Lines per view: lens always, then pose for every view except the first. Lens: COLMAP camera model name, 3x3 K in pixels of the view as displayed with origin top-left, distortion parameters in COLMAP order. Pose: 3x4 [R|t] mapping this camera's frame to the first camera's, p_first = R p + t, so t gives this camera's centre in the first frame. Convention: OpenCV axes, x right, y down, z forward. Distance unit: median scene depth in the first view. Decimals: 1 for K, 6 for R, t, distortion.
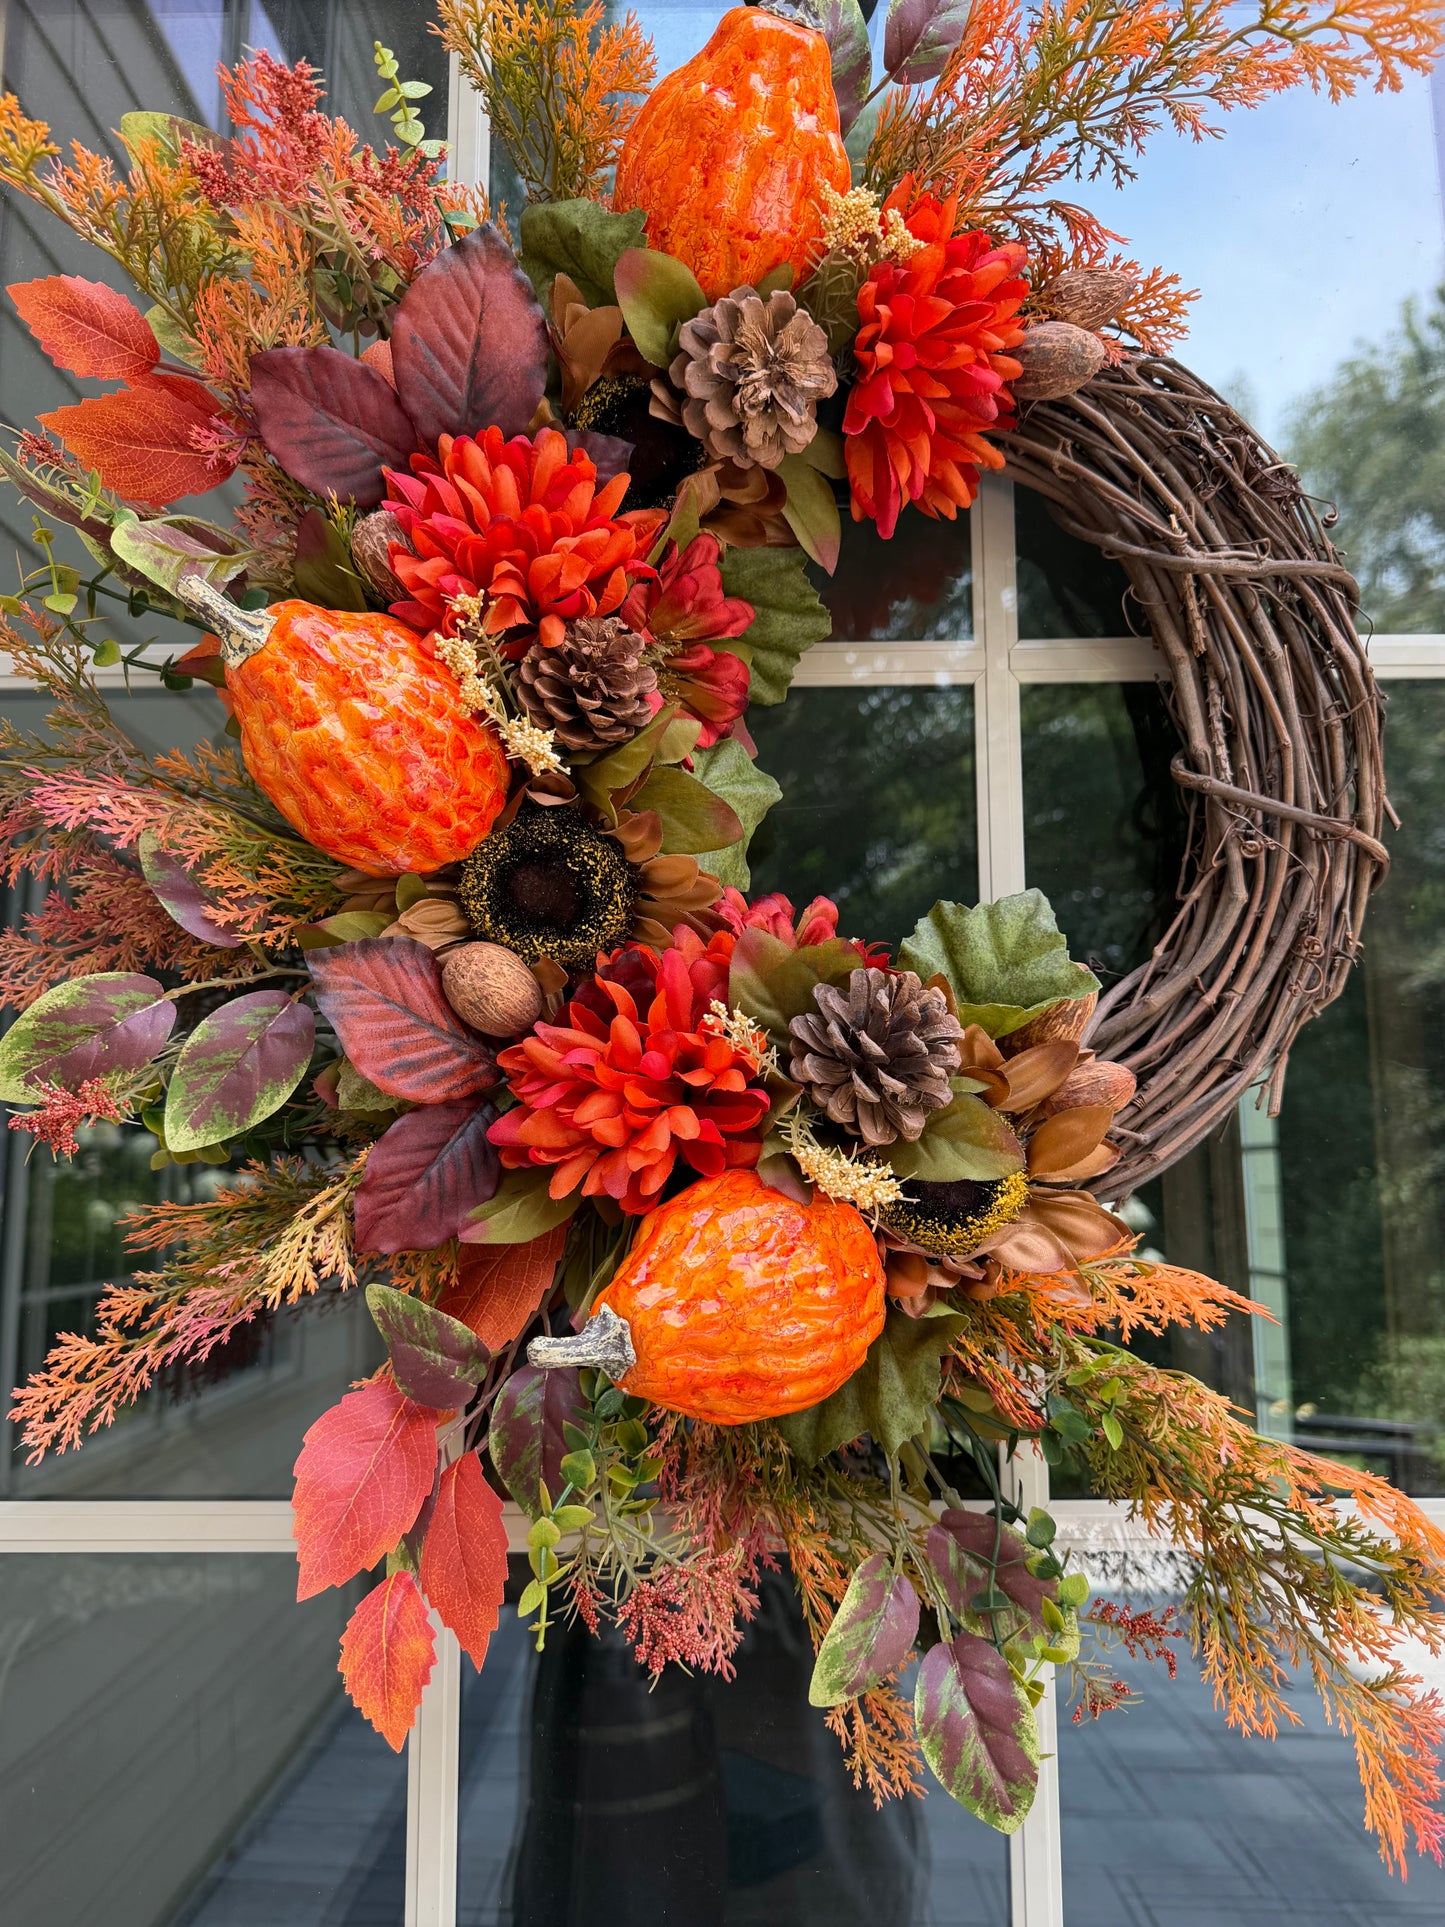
lens RADIAL K [[1456.4, 0, 721.9], [0, 1456.4, 966.7], [0, 0, 1]] dist [-0.015838, -0.039535]
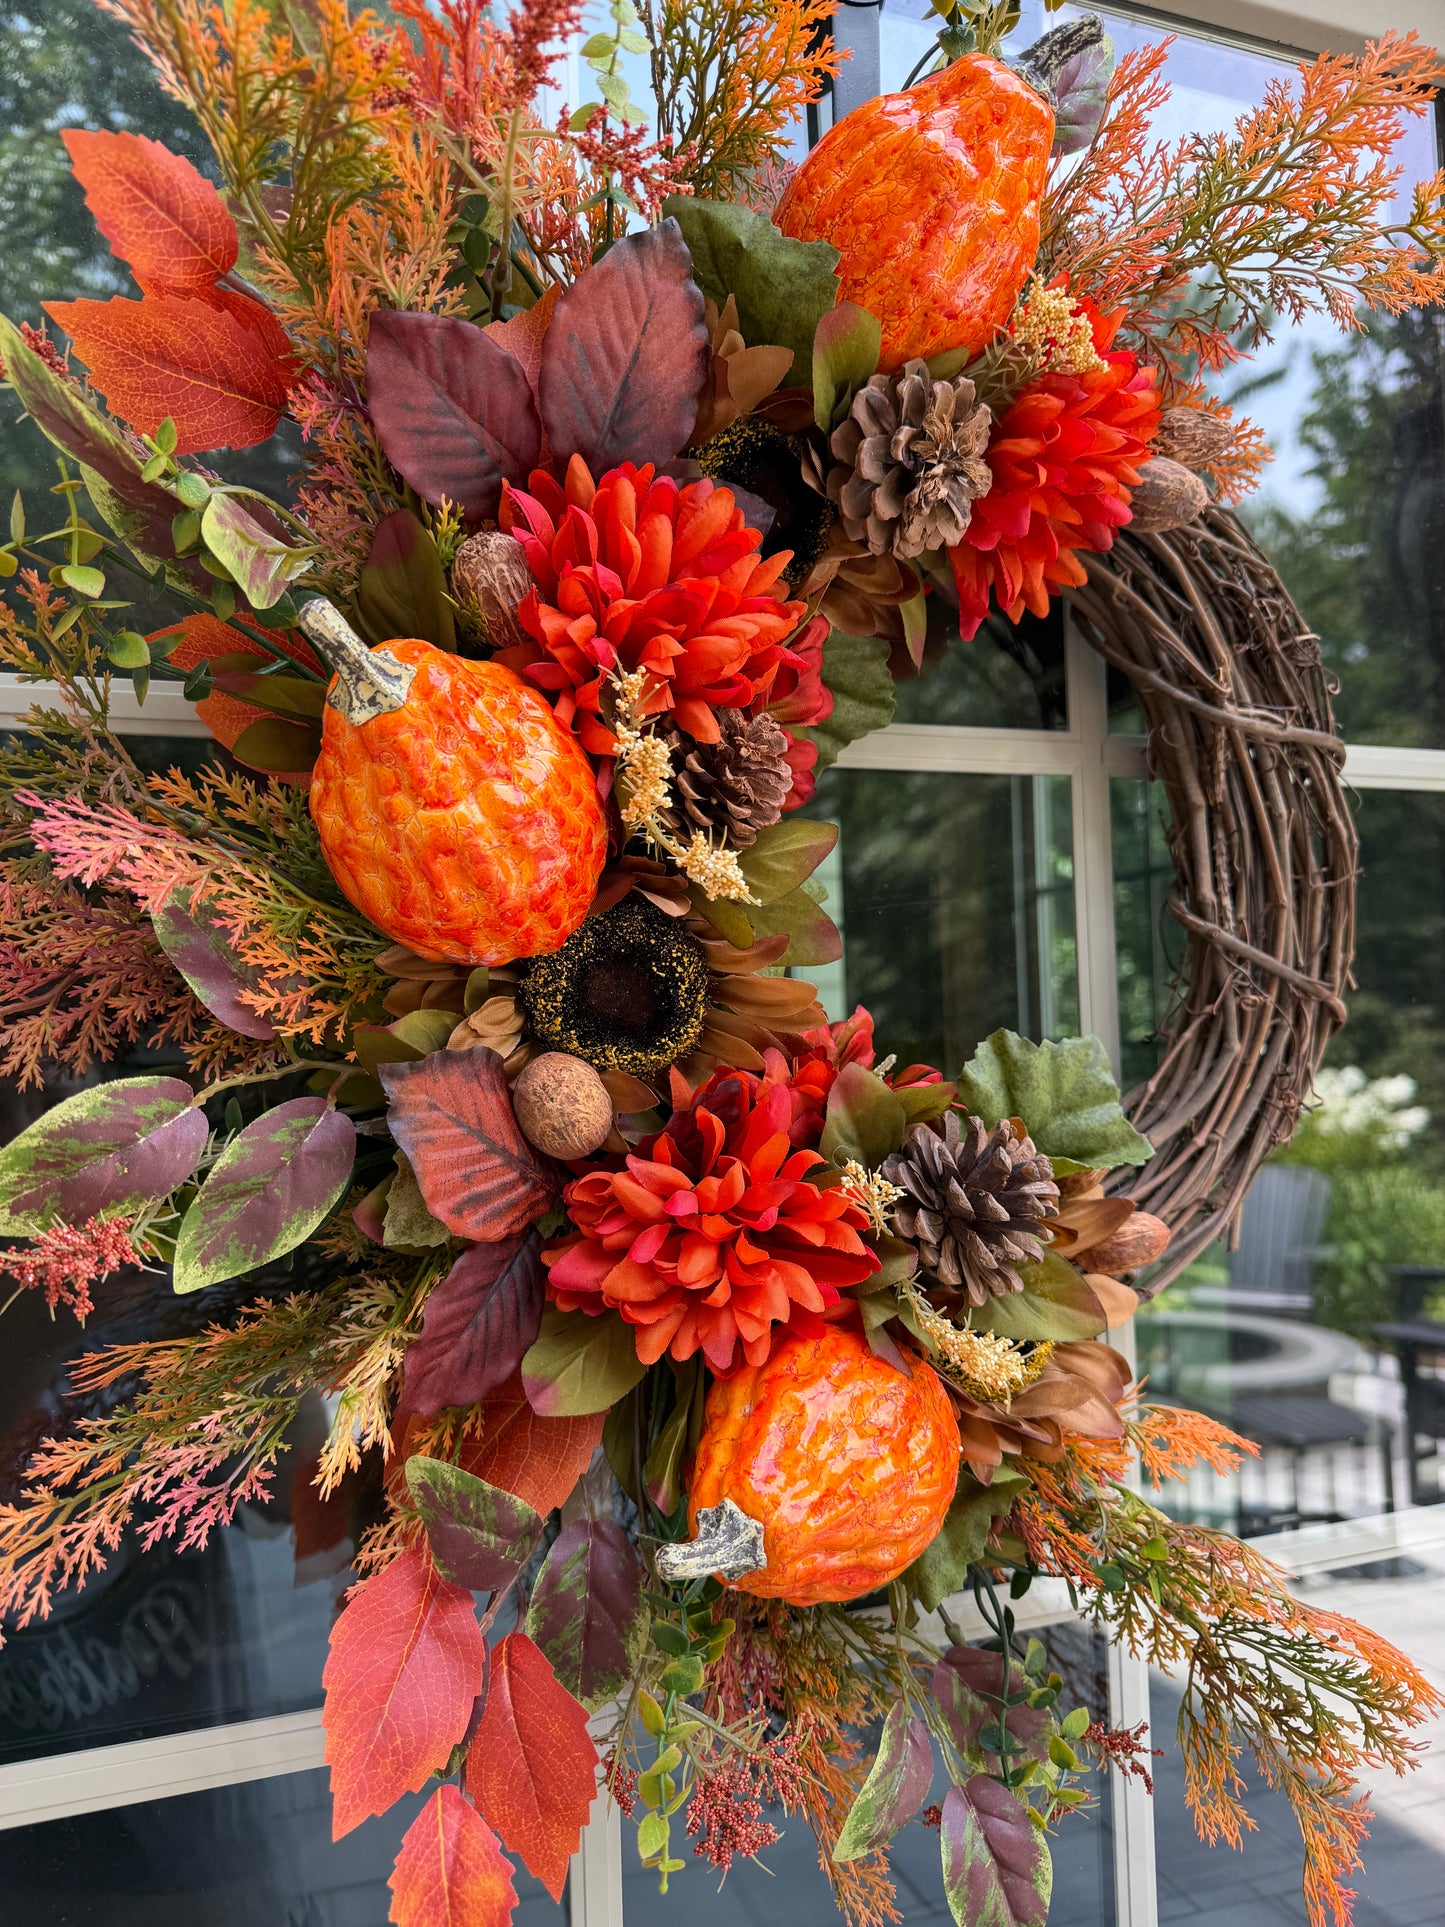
lens RADIAL K [[1386.8, 0, 717.0], [0, 1386.8, 949.1], [0, 0, 1]] dist [-0.008572, -0.049455]
pose [[0.940152, 0.095204, 0.327185, -0.359693], [-0.116124, 0.992216, 0.044965, -0.129556], [-0.320358, -0.080268, 0.943890, 0.195694]]
